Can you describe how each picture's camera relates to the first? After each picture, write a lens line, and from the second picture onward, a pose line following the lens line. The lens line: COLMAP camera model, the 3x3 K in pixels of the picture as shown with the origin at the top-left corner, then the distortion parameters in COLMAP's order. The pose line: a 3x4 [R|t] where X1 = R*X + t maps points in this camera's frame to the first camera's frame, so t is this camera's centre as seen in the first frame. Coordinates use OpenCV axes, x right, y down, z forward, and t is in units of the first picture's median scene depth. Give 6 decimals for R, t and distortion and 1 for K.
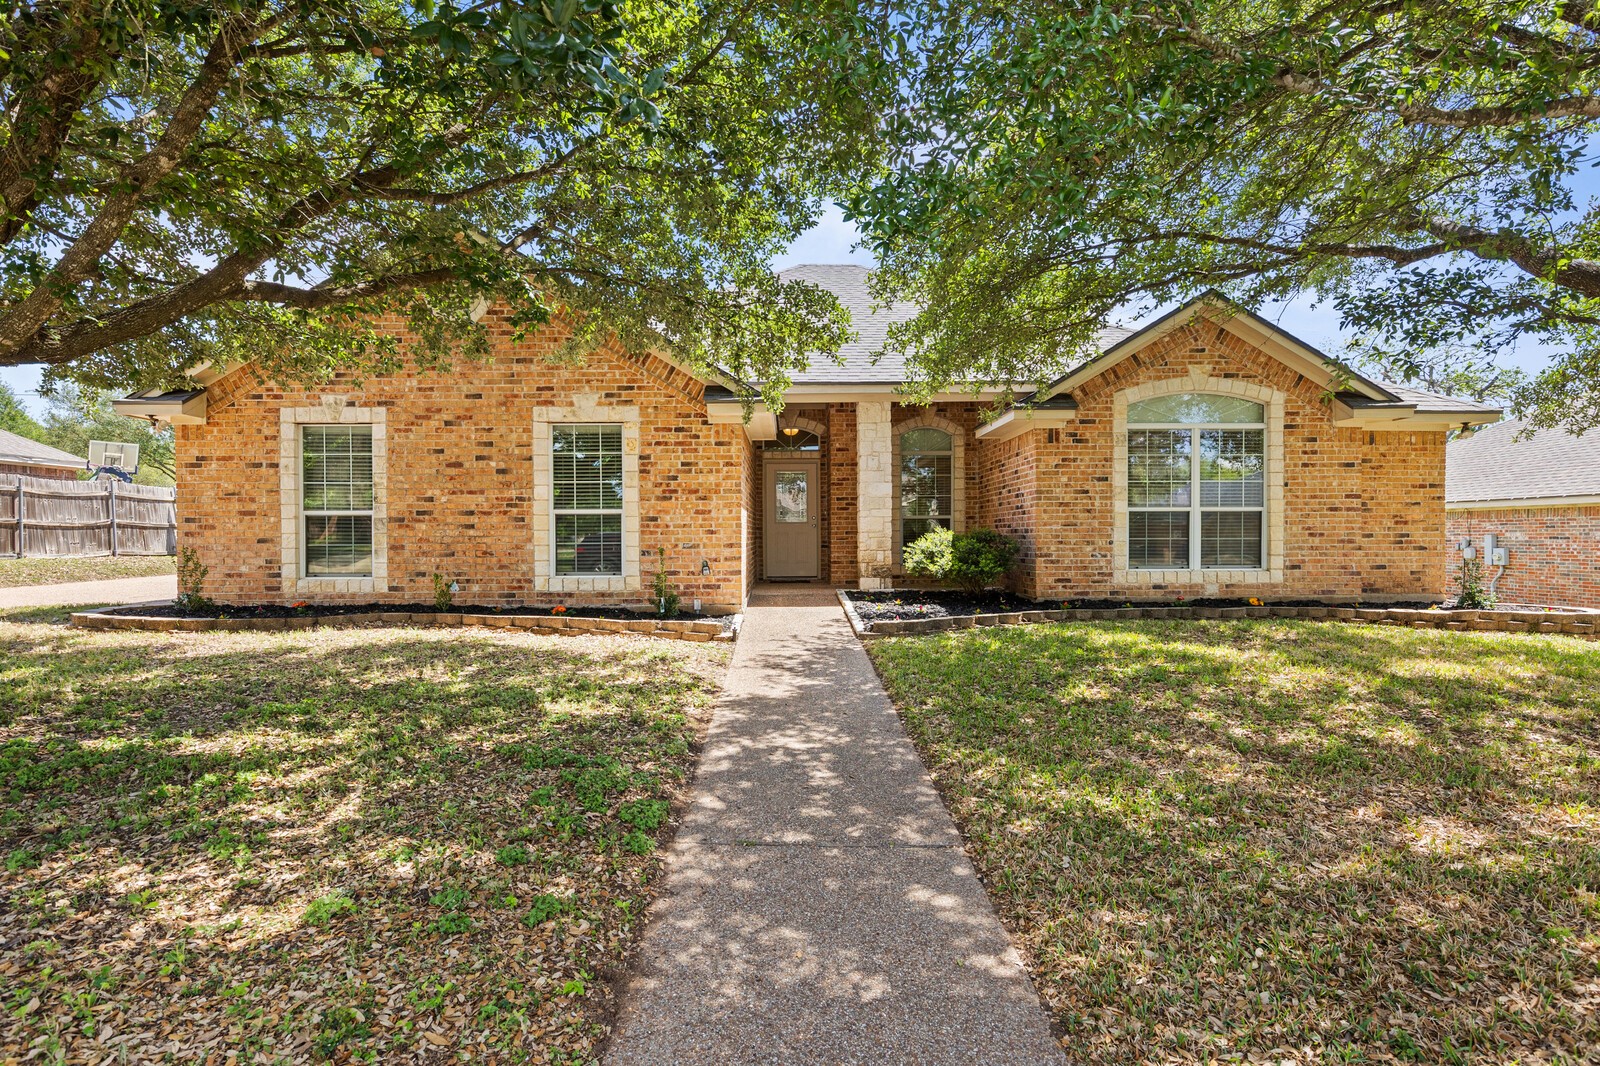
lens RADIAL K [[828.4, 0, 793.1], [0, 828.4, 547.9], [0, 0, 1]] dist [0.003682, -0.000807]
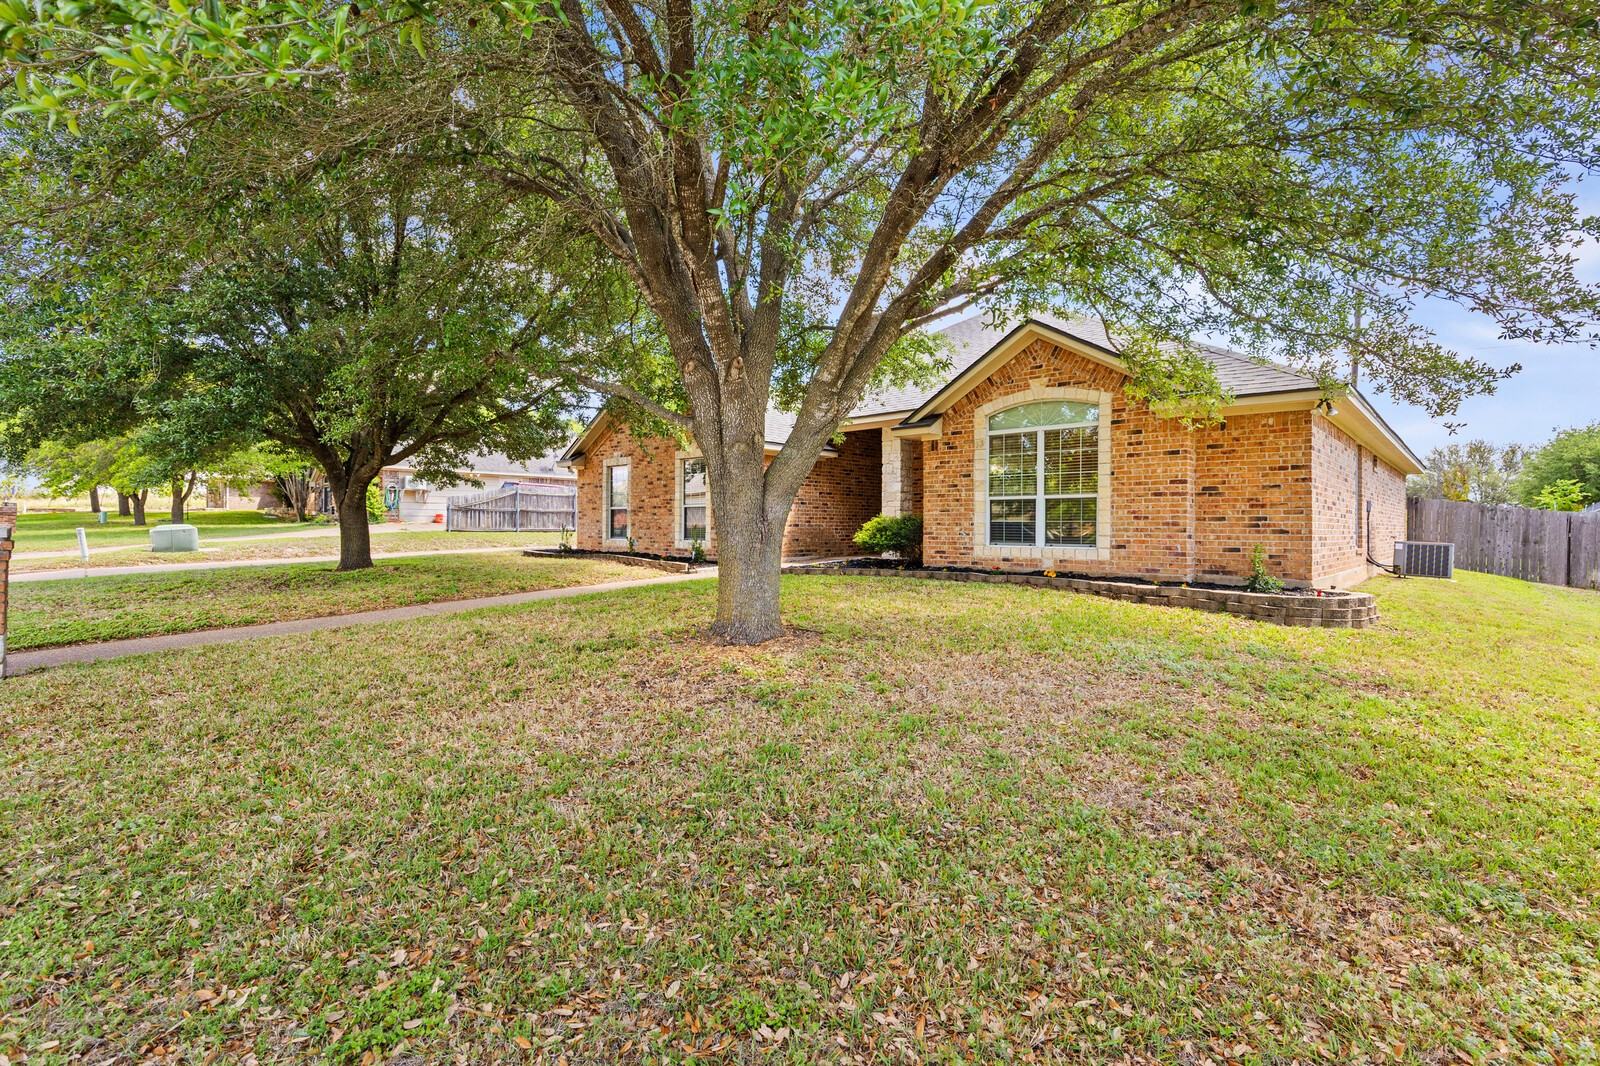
lens RADIAL K [[740.5, 0, 805.1], [0, 740.5, 529.1], [0, 0, 1]] dist [0.011490, -0.000185]
pose [[0.725060, 0.008139, -0.688638, 1.060482], [-0.016132, 0.999857, -0.005168, 0.012060], [0.688497, 0.014856, 0.725087, -0.022923]]
